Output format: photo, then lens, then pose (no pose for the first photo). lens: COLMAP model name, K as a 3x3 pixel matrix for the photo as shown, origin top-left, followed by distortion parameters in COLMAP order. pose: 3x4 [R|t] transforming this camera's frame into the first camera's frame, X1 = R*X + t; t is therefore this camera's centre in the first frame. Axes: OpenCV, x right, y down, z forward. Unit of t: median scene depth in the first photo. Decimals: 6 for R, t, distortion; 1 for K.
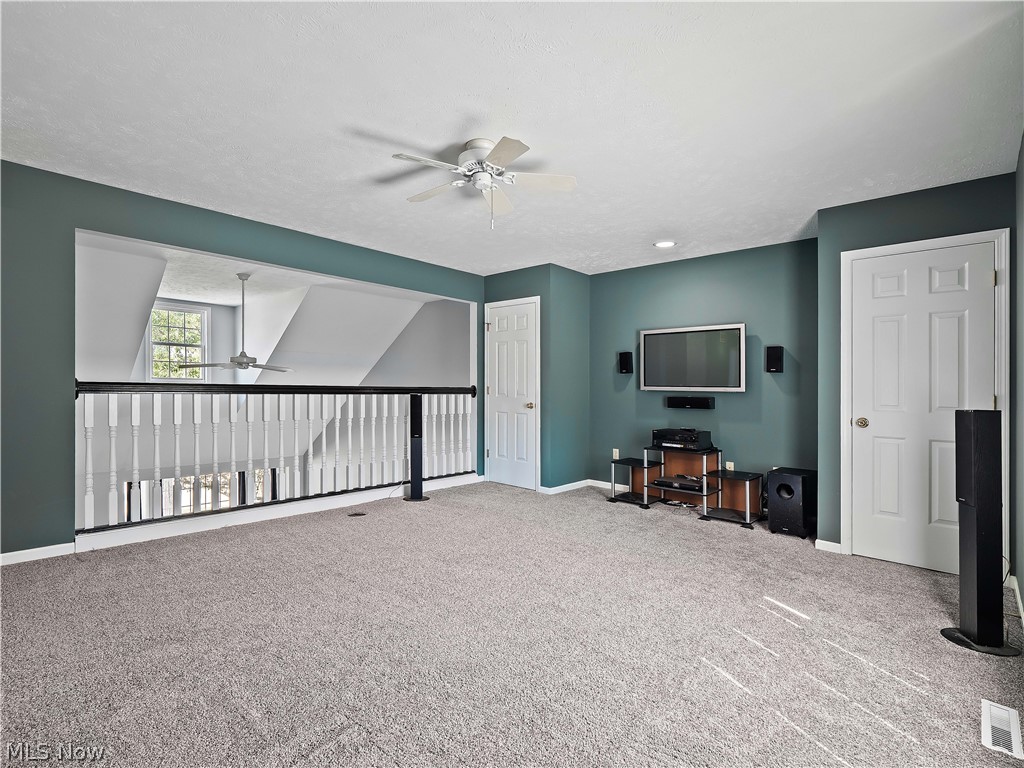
lens RADIAL K [[498.1, 0, 507.3], [0, 498.1, 383.7], [0, 0, 1]] dist [0.003766, -0.000517]
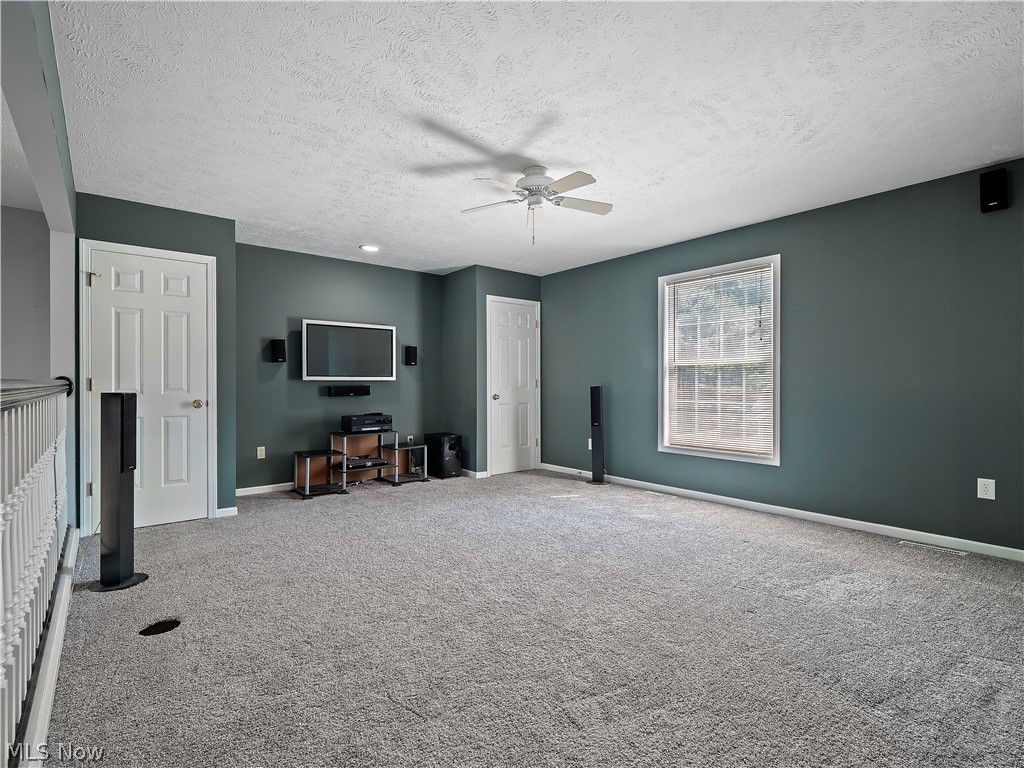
lens RADIAL K [[493.7, 0, 509.6], [0, 493.7, 380.8], [0, 0, 1]] dist [-0.001743, -0.001731]
pose [[0.137087, -0.016939, 0.990414, -0.677232], [-0.006164, 0.999820, 0.017953, -0.005974], [-0.990540, -0.008566, 0.136958, 0.506552]]
